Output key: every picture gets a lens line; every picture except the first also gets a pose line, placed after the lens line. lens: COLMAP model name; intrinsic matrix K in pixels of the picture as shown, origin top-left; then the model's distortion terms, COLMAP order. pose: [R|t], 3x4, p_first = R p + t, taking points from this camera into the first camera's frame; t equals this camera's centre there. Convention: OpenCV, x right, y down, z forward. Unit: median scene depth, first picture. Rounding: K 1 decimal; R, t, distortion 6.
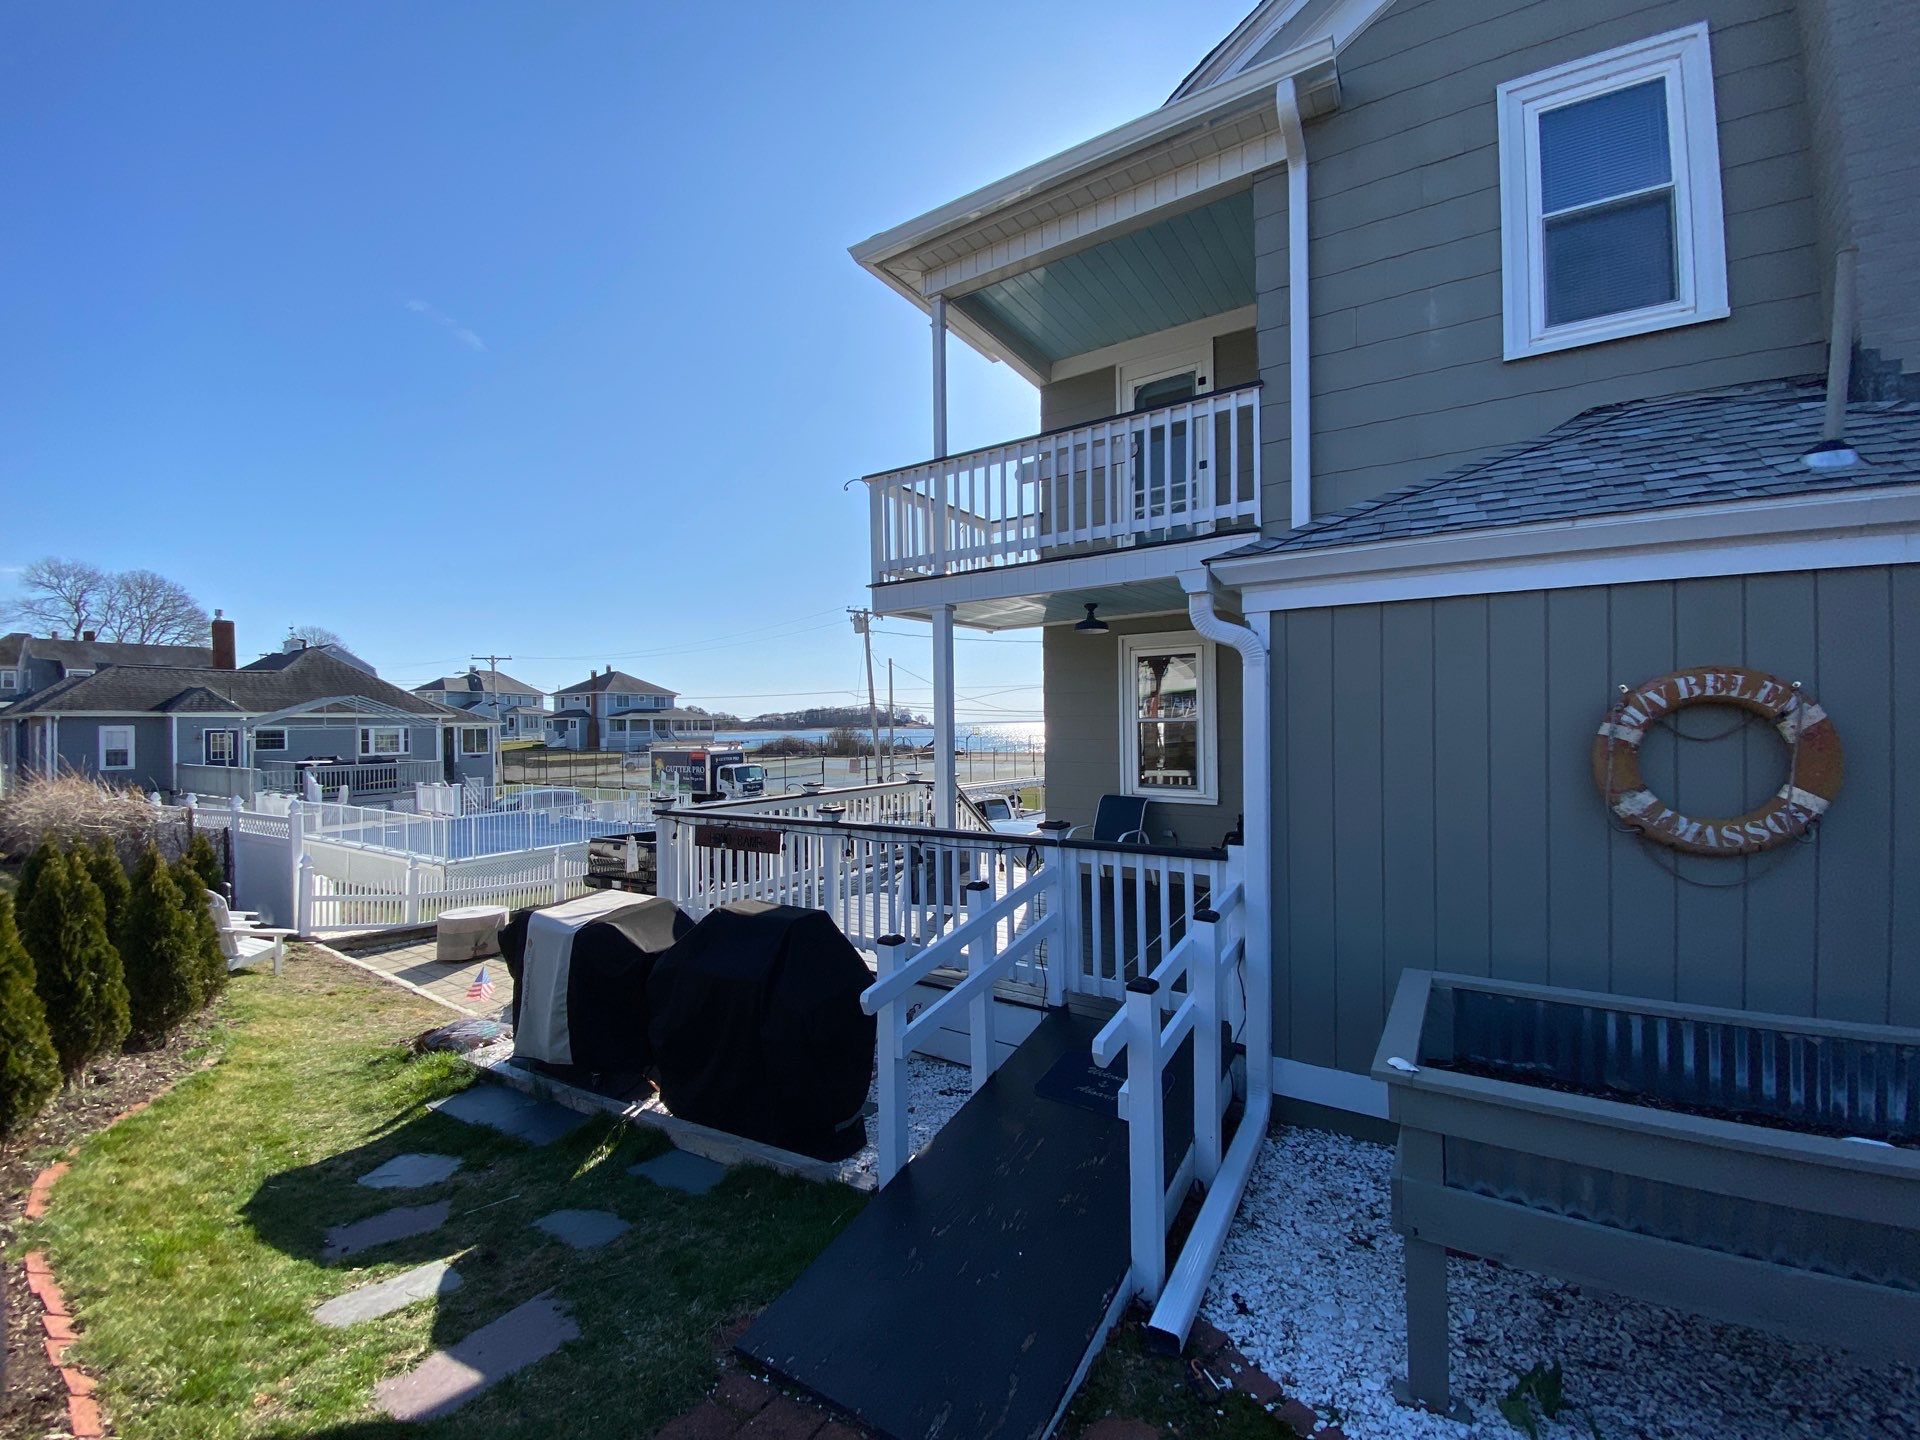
lens RADIAL K [[776.0, 0, 967.5], [0, 776.0, 724.5], [0, 0, 1]] dist [0.023675, -0.020136]
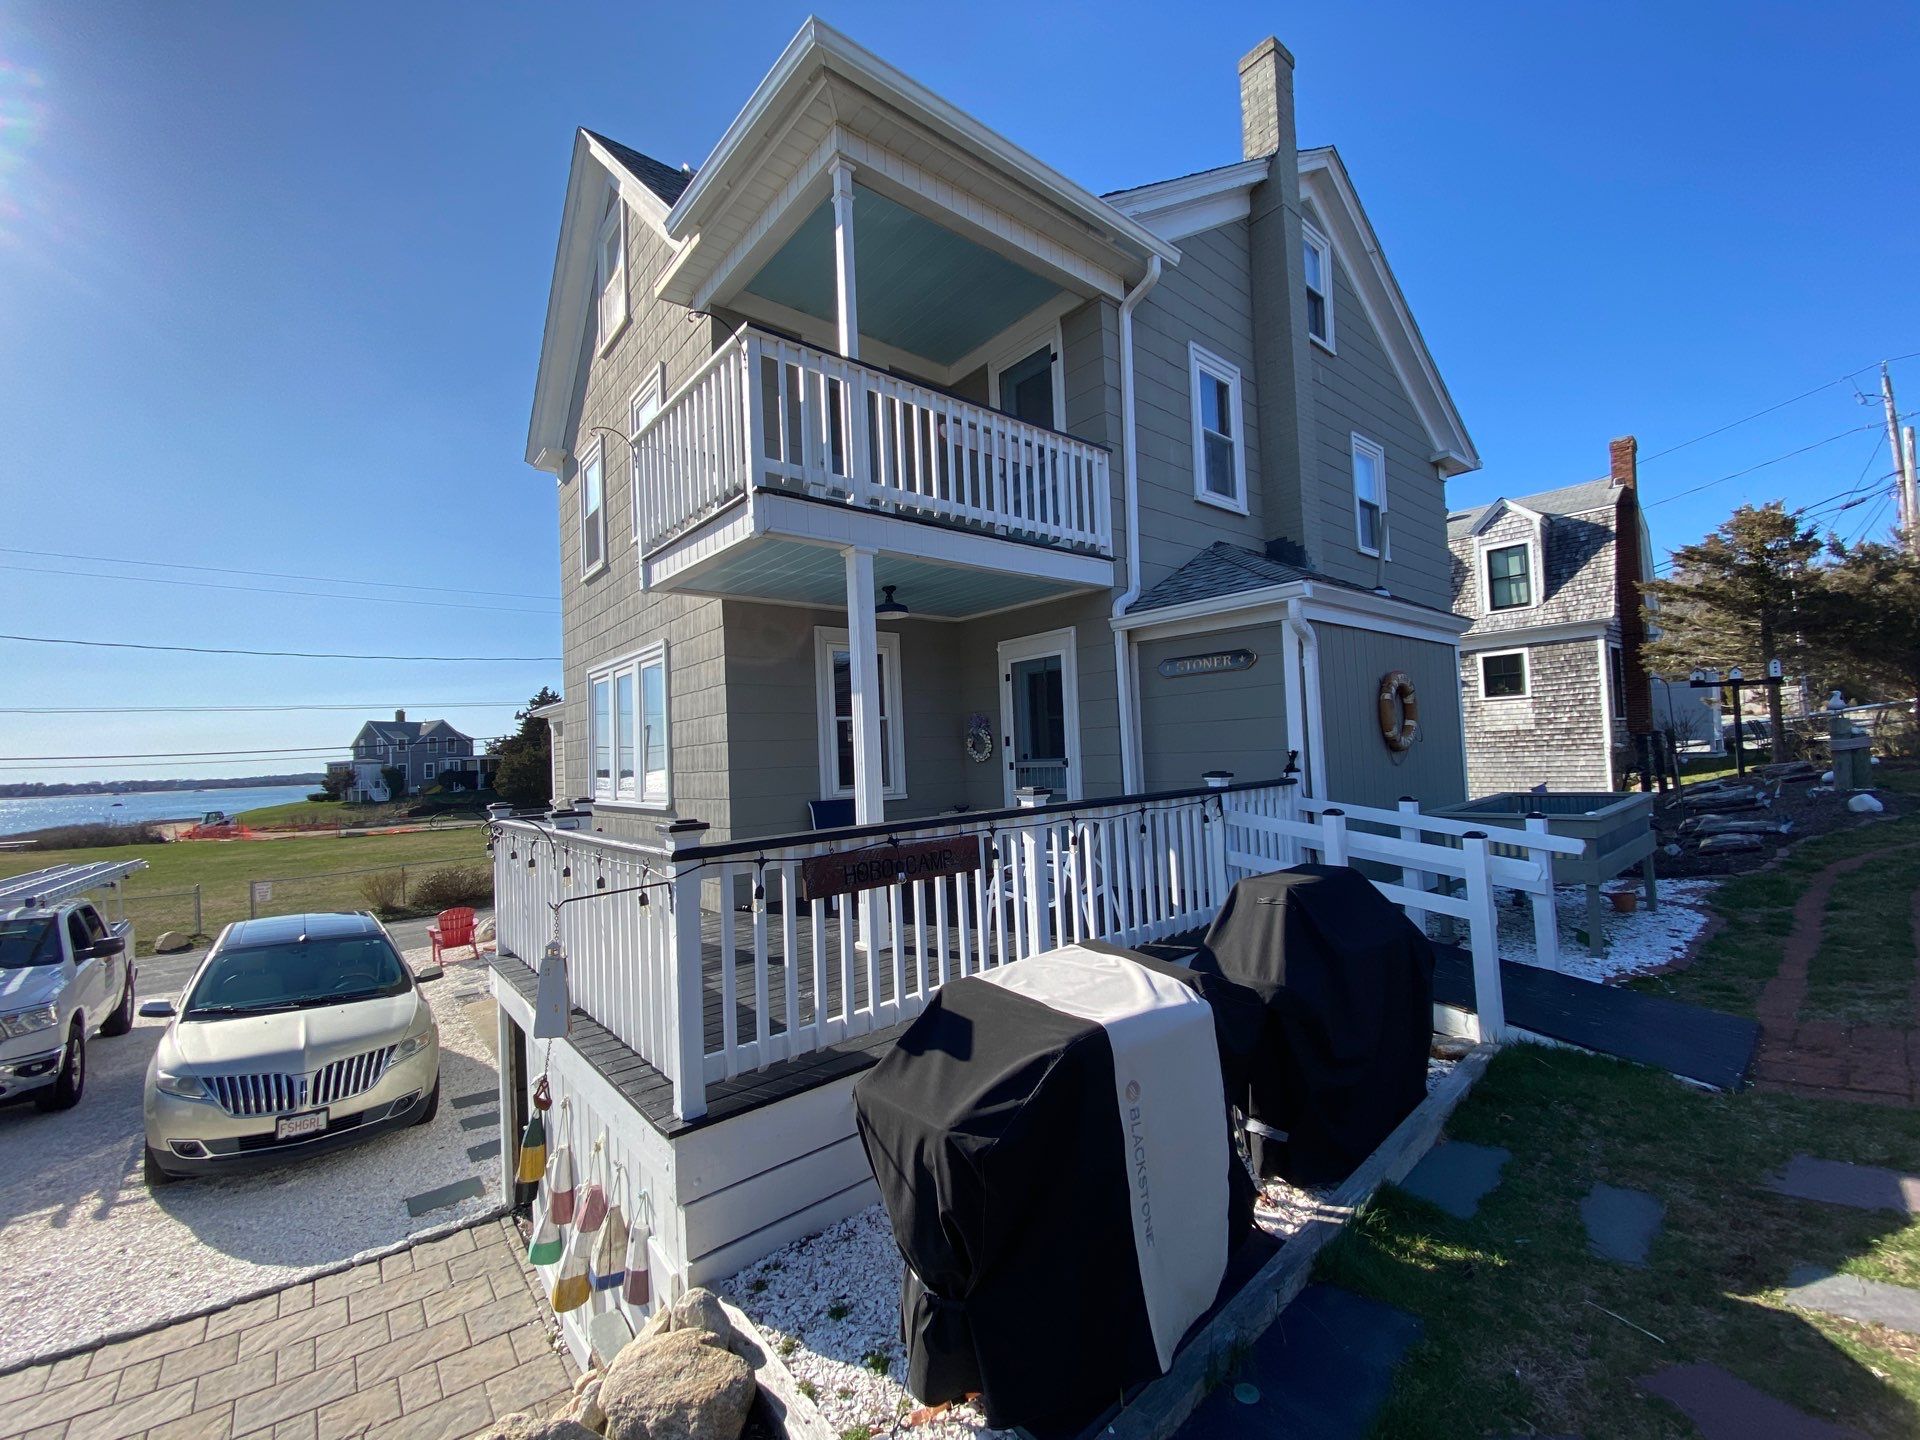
lens RADIAL K [[776.0, 0, 967.5], [0, 776.0, 724.5], [0, 0, 1]] dist [0.023675, -0.020136]
pose [[0.284980, 0.032583, 0.957979, -1.055059], [0.042255, 0.998023, -0.046516, 0.088182], [-0.957602, 0.053736, 0.283040, 0.986447]]
